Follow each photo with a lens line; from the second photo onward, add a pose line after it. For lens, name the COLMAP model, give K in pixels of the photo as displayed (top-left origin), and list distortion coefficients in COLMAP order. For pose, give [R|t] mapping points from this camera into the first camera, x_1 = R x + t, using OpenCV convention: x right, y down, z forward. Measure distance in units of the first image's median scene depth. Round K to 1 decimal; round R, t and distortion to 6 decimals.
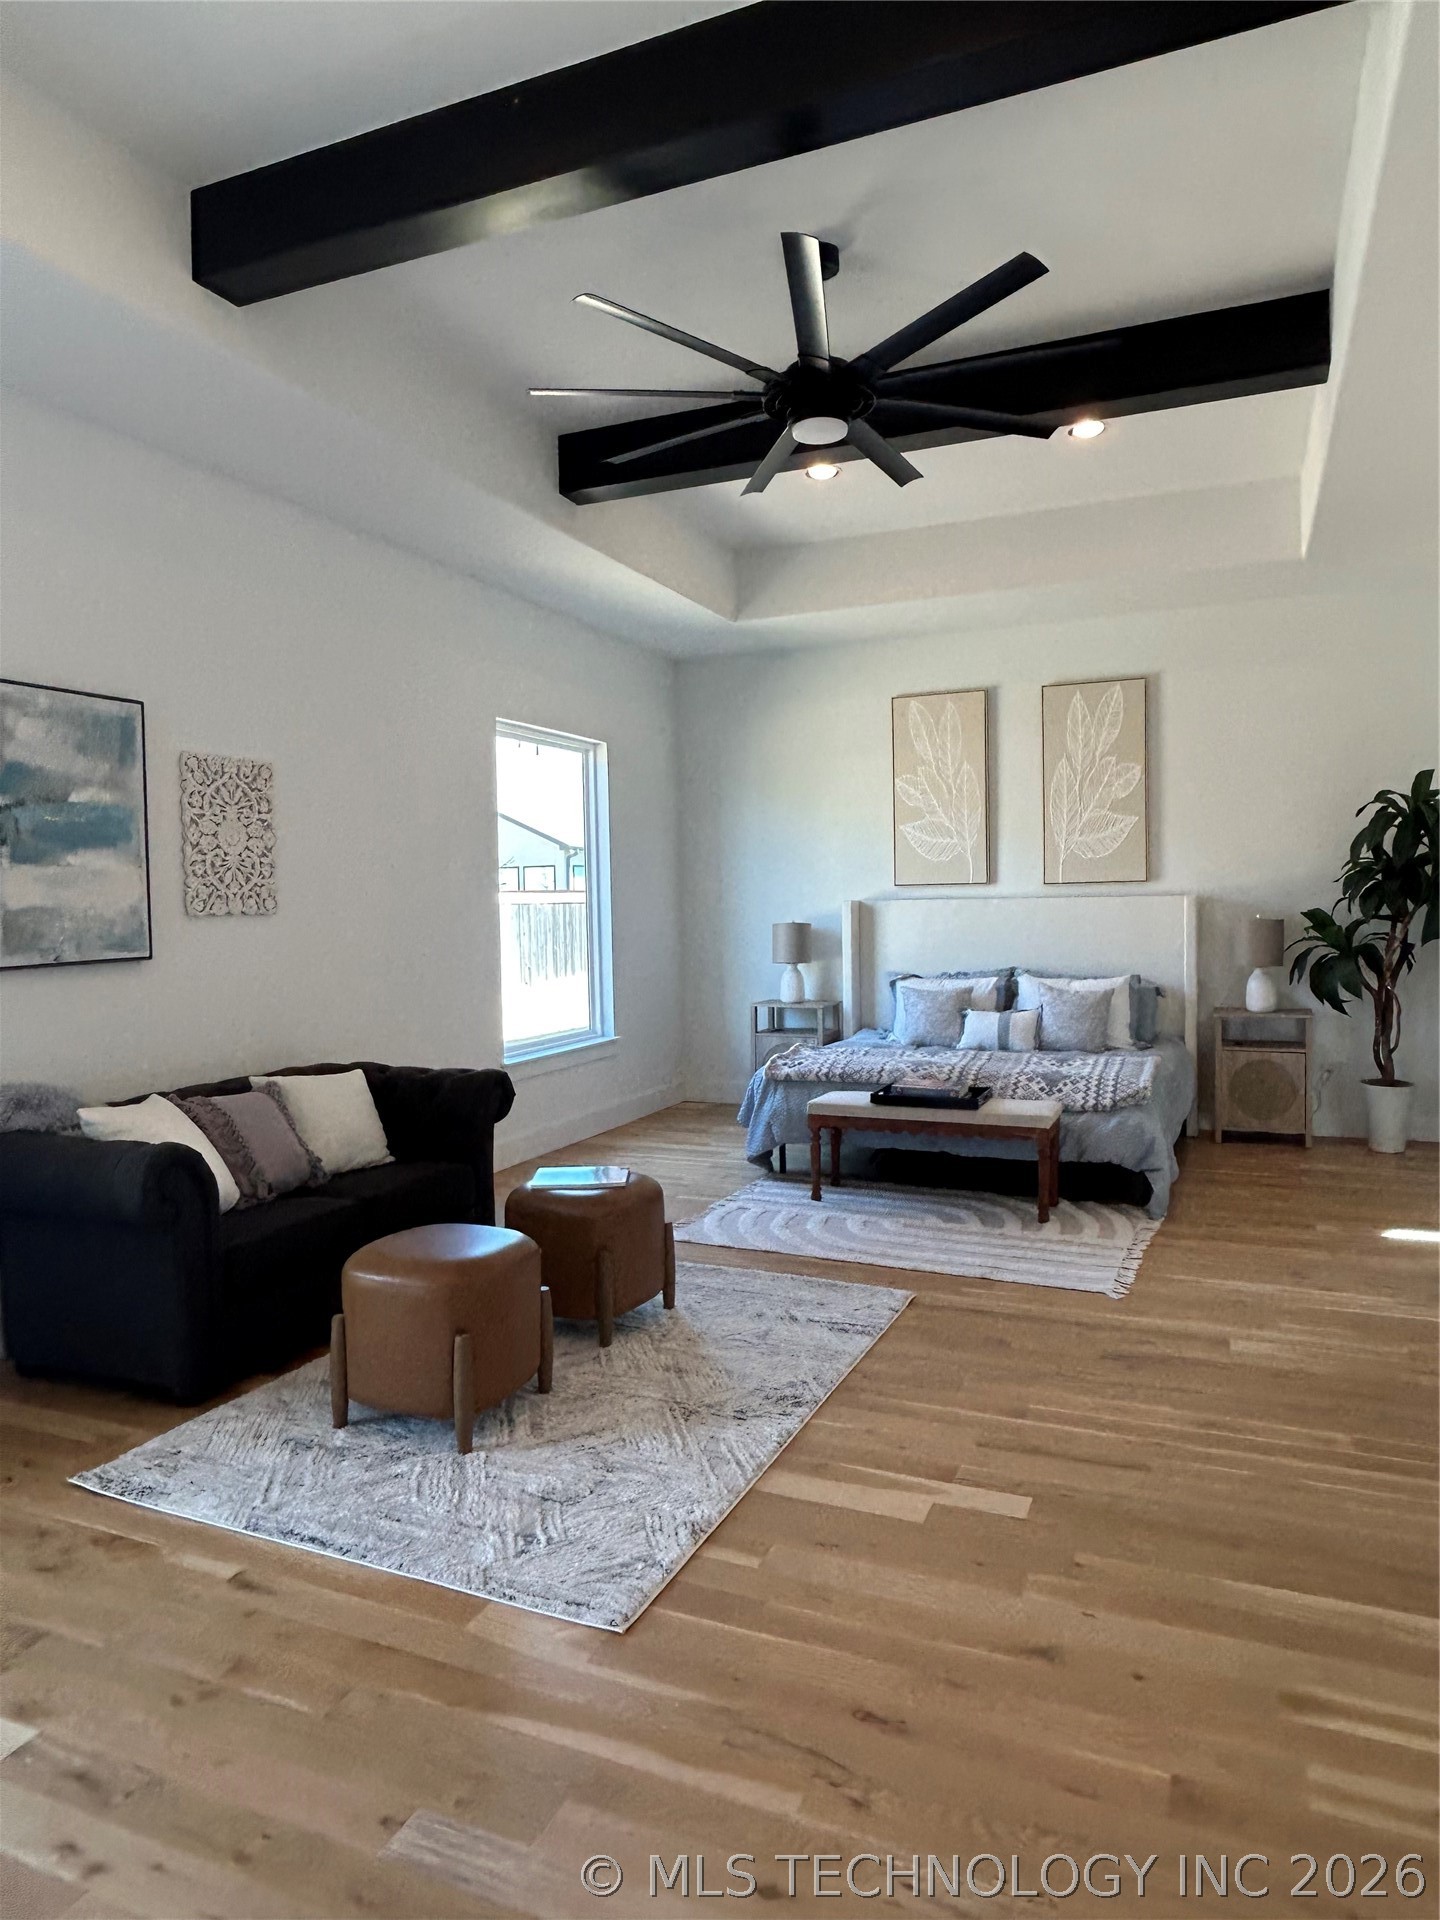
lens RADIAL K [[1200.2, 0, 721.3], [0, 1200.2, 956.6], [0, 0, 1]] dist [-0.005705, 0.000192]
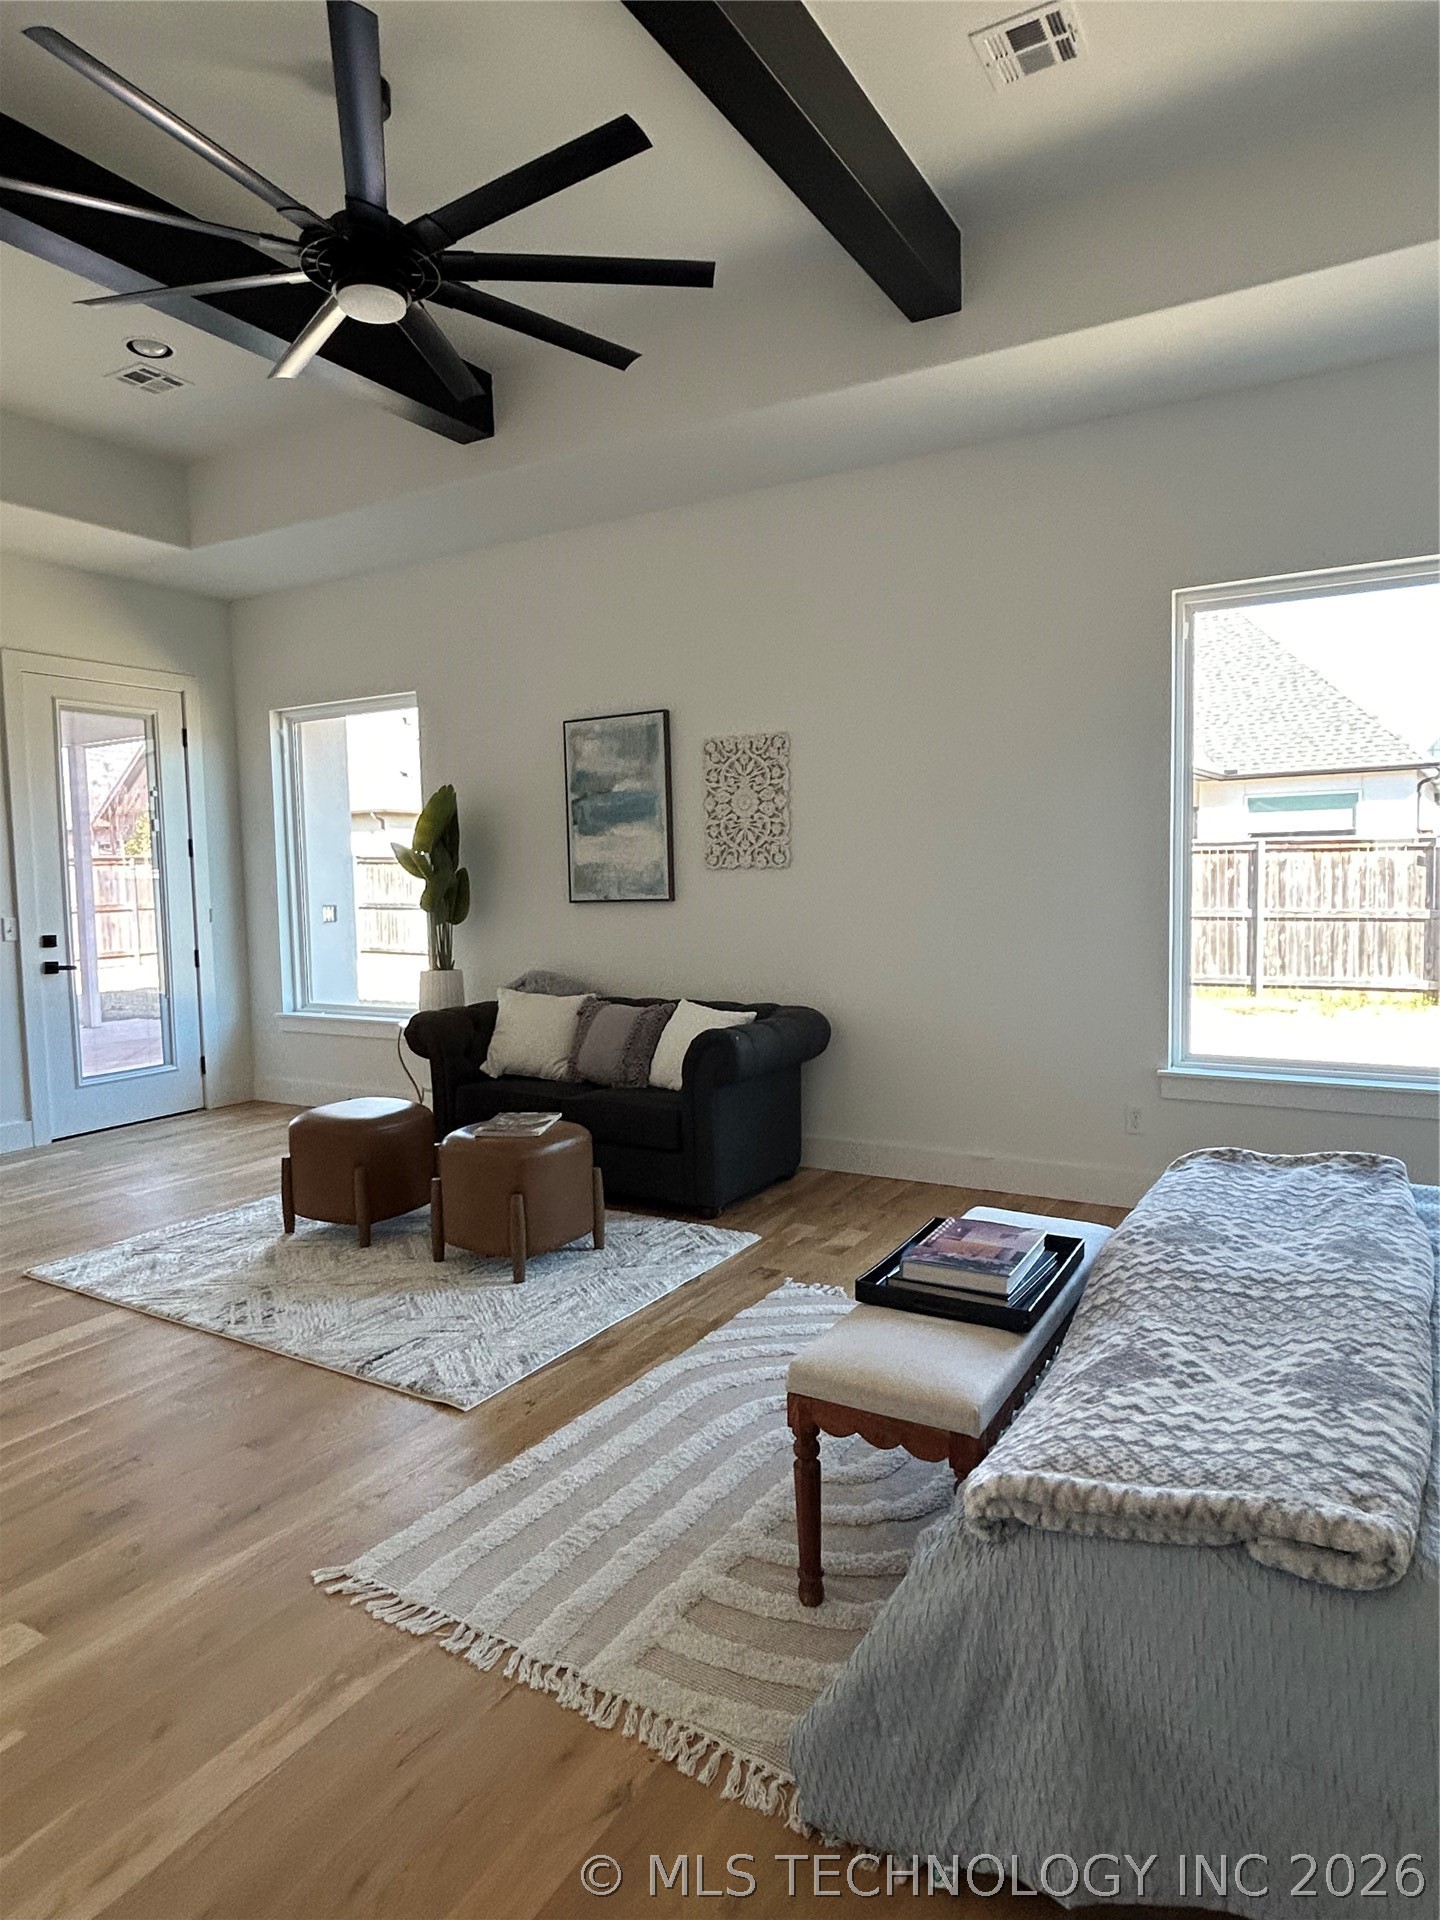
lens RADIAL K [[1142.4, 0, 720.3], [0, 1142.4, 959.5], [0, 0, 1]] dist [0.019058, -0.000188]
pose [[-0.120092, 0.098769, -0.987837, 0.789929], [-0.024716, 0.994433, 0.102433, -0.065042], [0.992455, 0.036717, -0.116982, 1.198265]]
